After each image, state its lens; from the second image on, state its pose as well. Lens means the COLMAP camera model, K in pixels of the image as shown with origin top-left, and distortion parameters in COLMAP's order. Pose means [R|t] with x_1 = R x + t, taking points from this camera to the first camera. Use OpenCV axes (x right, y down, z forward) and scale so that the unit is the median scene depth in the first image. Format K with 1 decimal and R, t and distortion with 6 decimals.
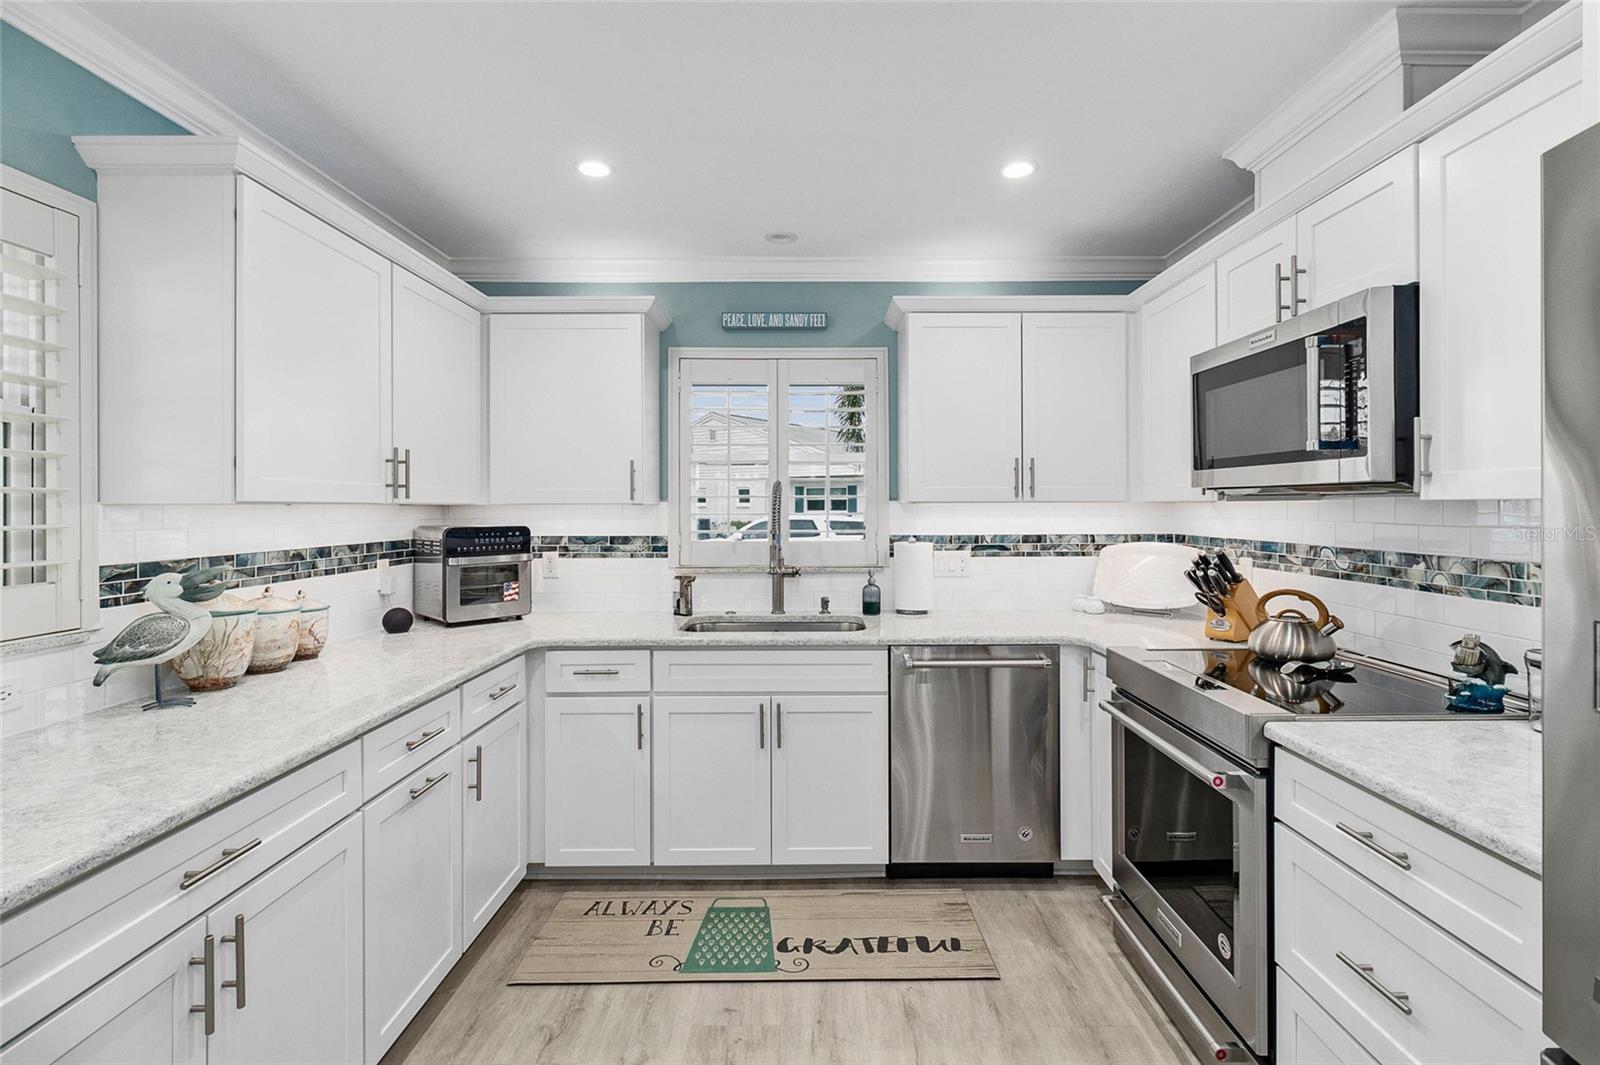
lens RADIAL K [[742.4, 0, 819.1], [0, 742.4, 502.2], [0, 0, 1]] dist [-0.000036, -0.001346]
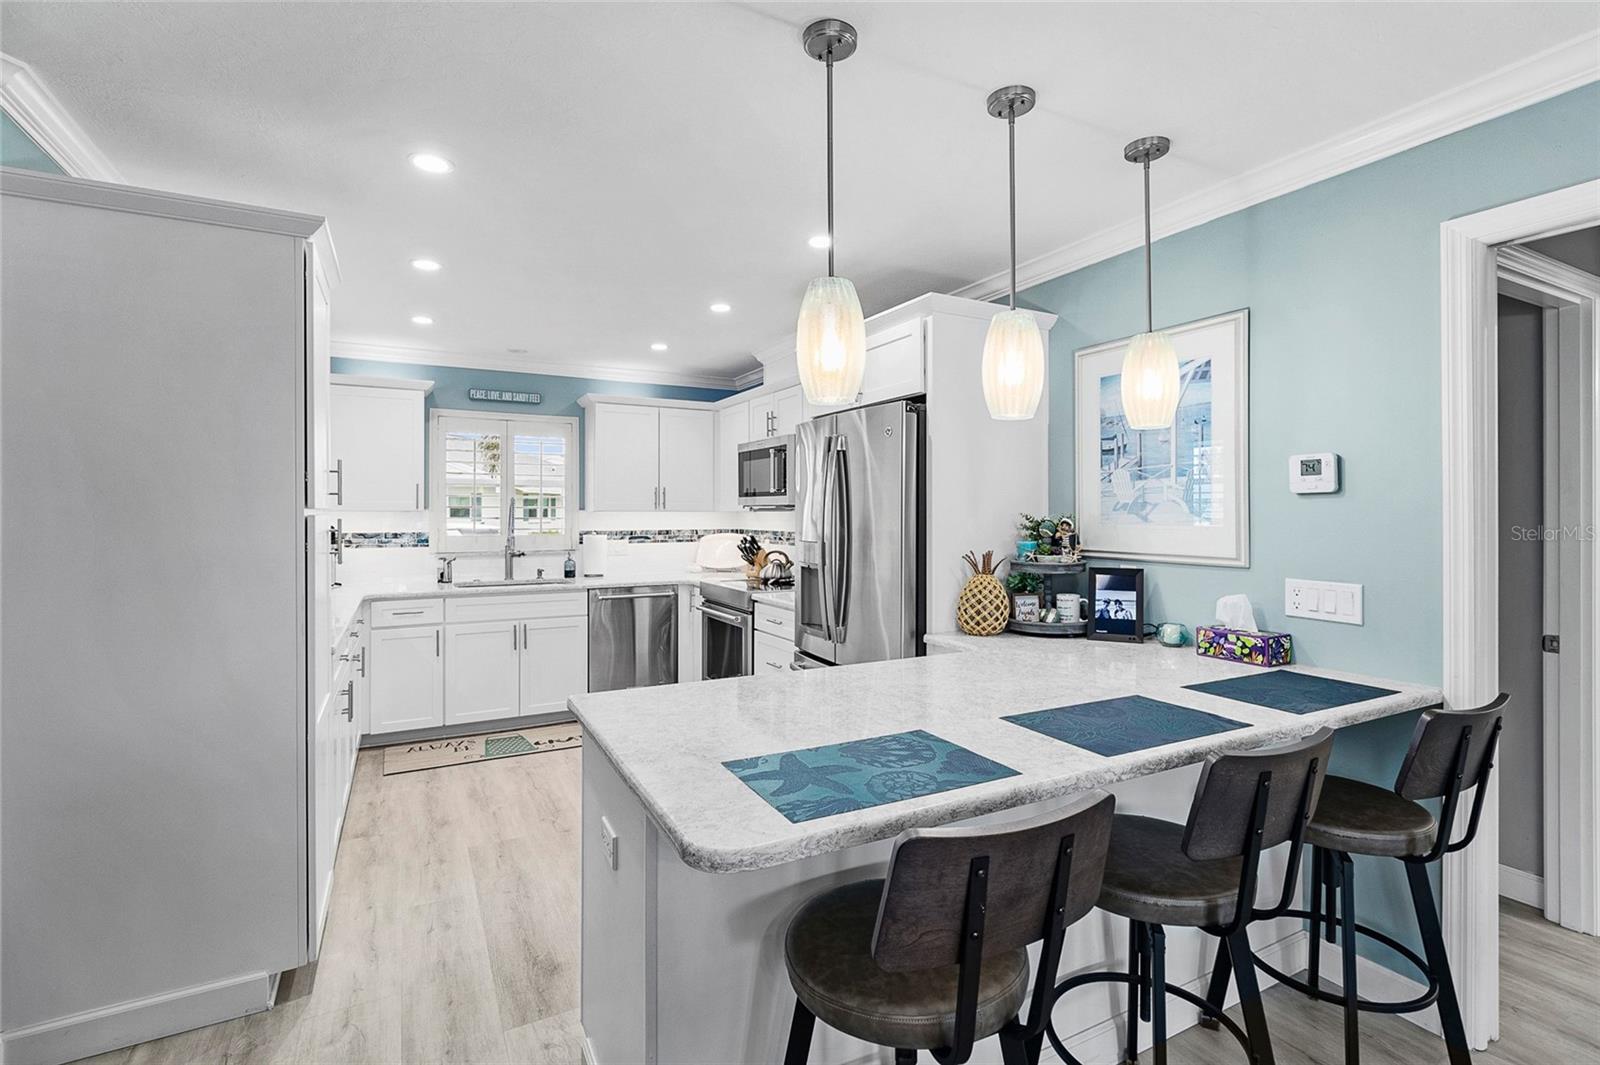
lens RADIAL K [[742.4, 0, 816.8], [0, 742.4, 509.1], [0, 0, 1]] dist [-0.000036, -0.001346]
pose [[0.879062, 0.006411, 0.476665, -0.270418], [-0.005691, 0.999979, -0.002954, -0.002778], [-0.476674, -0.000116, 0.879080, -0.835947]]
